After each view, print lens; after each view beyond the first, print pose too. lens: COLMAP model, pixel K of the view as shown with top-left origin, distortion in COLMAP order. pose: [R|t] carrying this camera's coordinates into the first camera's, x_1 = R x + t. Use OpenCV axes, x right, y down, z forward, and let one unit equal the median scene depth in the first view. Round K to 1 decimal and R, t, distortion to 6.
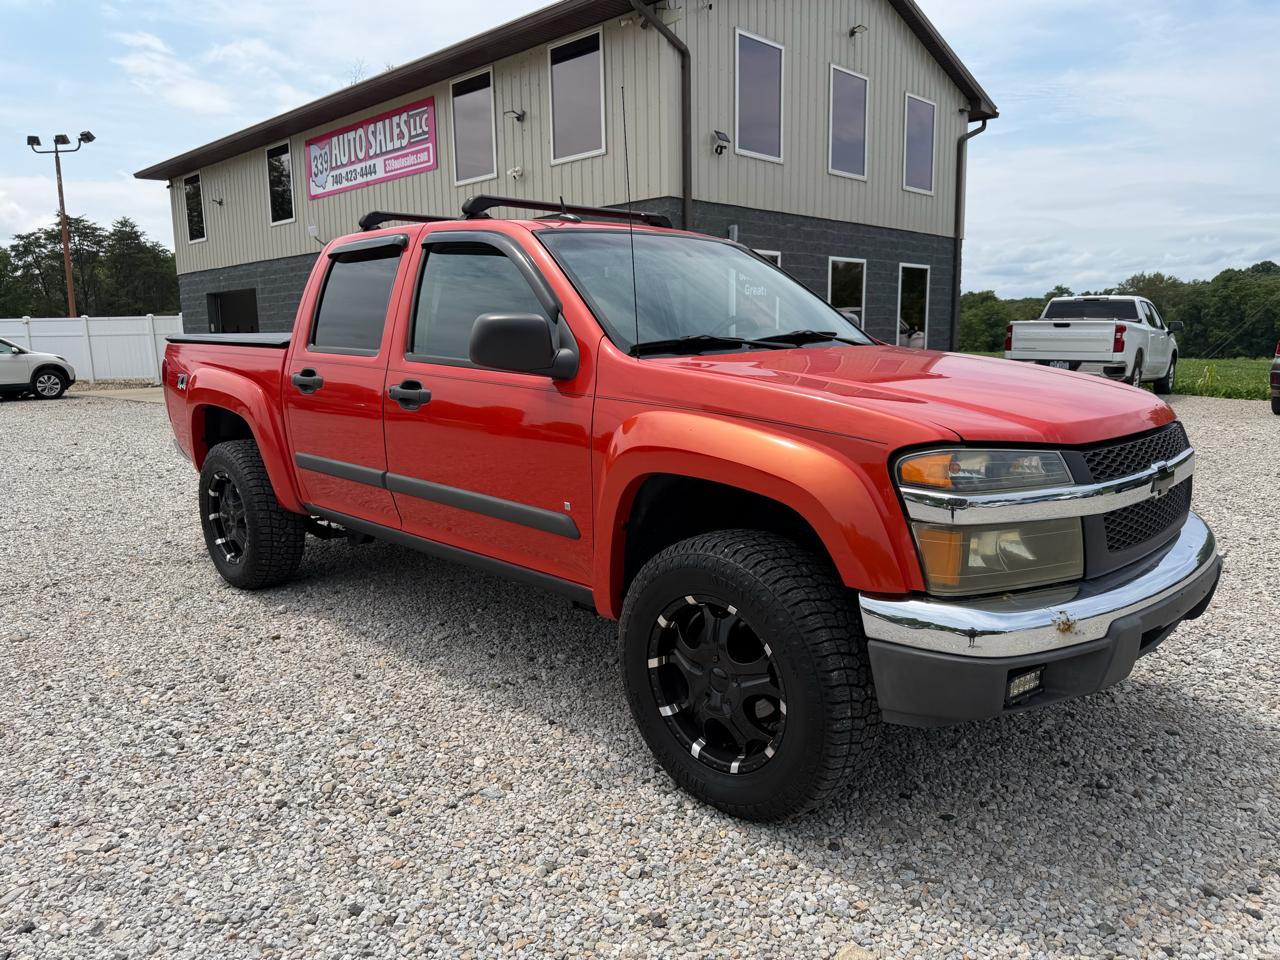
lens RADIAL K [[904.1, 0, 643.4], [0, 904.1, 483.8], [0, 0, 1]] dist [0.029534, -0.030683]
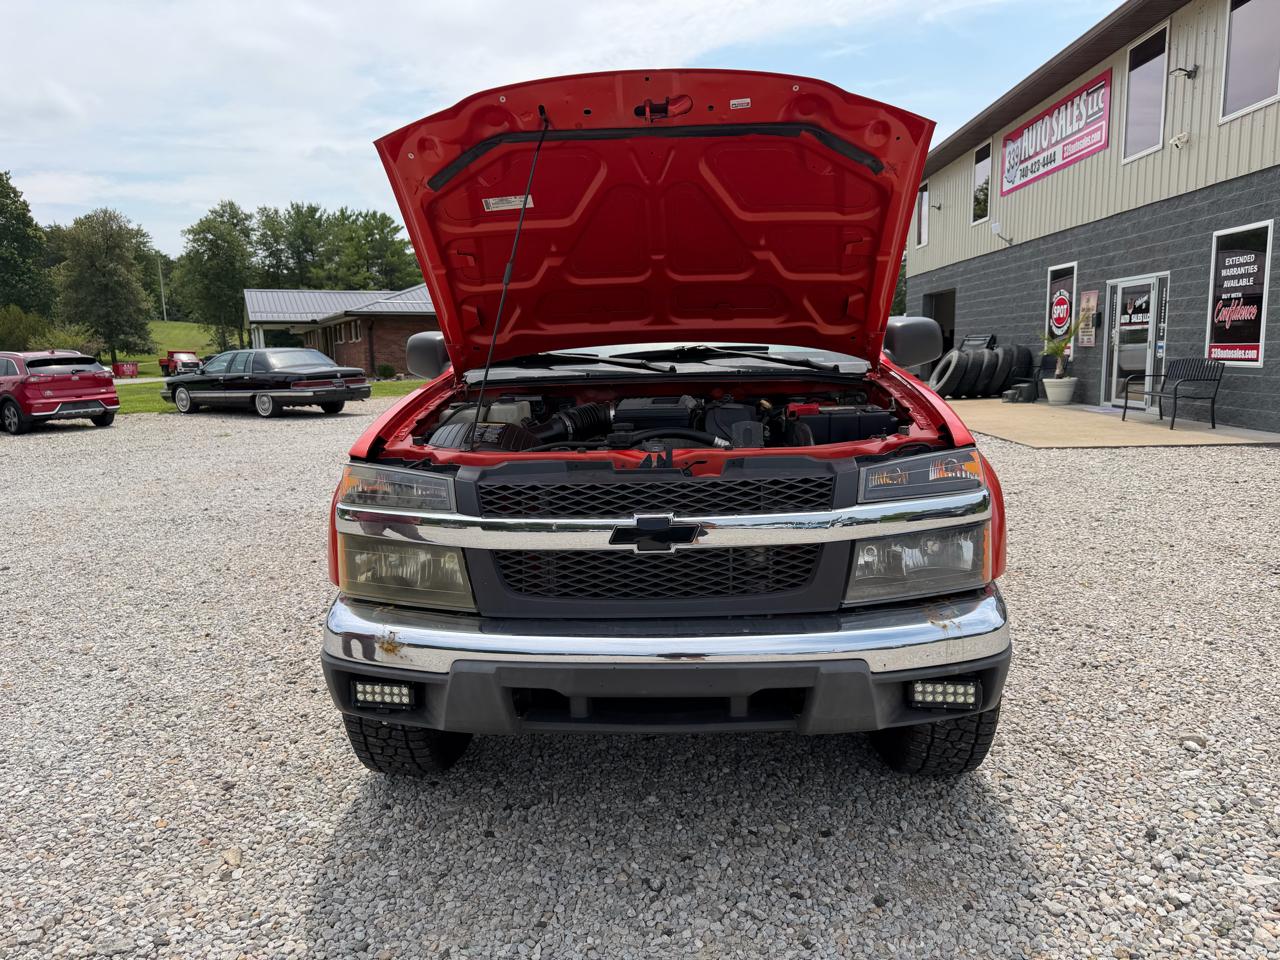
lens RADIAL K [[905.7, 0, 640.3], [0, 905.7, 481.2], [0, 0, 1]] dist [0.029074, -0.031960]
pose [[0.670784, 0.110342, -0.733399, 0.155669], [-0.108431, 0.992836, 0.050200, -0.012282], [0.733684, 0.045850, 0.677943, 0.057222]]
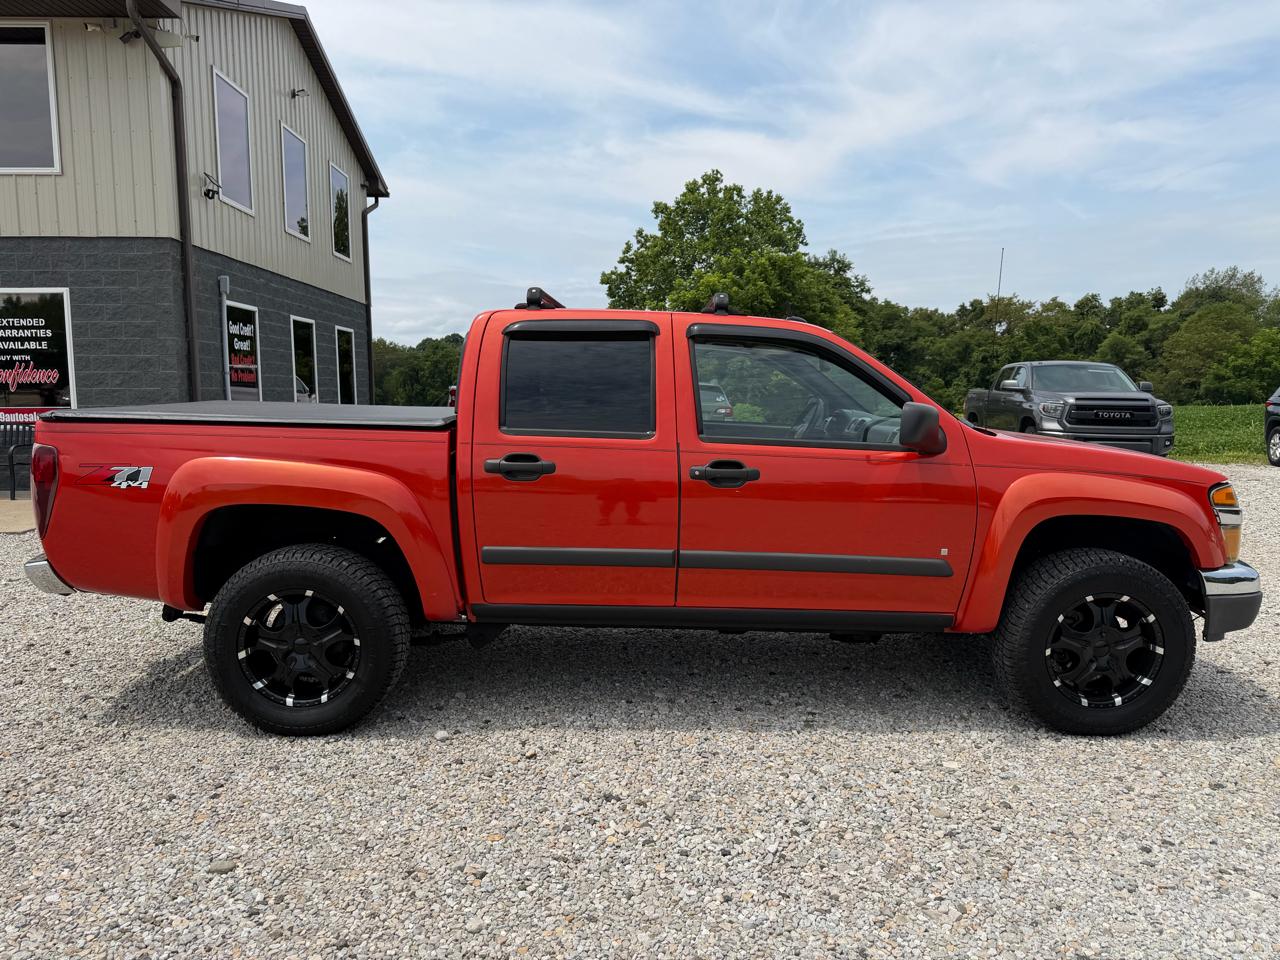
lens RADIAL K [[900.6, 0, 637.4], [0, 900.6, 480.4], [0, 0, 1]] dist [0.102528, -0.159443]
pose [[0.694212, -0.058817, 0.717363, -0.211188], [0.104434, 0.994340, -0.019538, -0.015447], [-0.712154, 0.088480, 0.696426, 0.063648]]
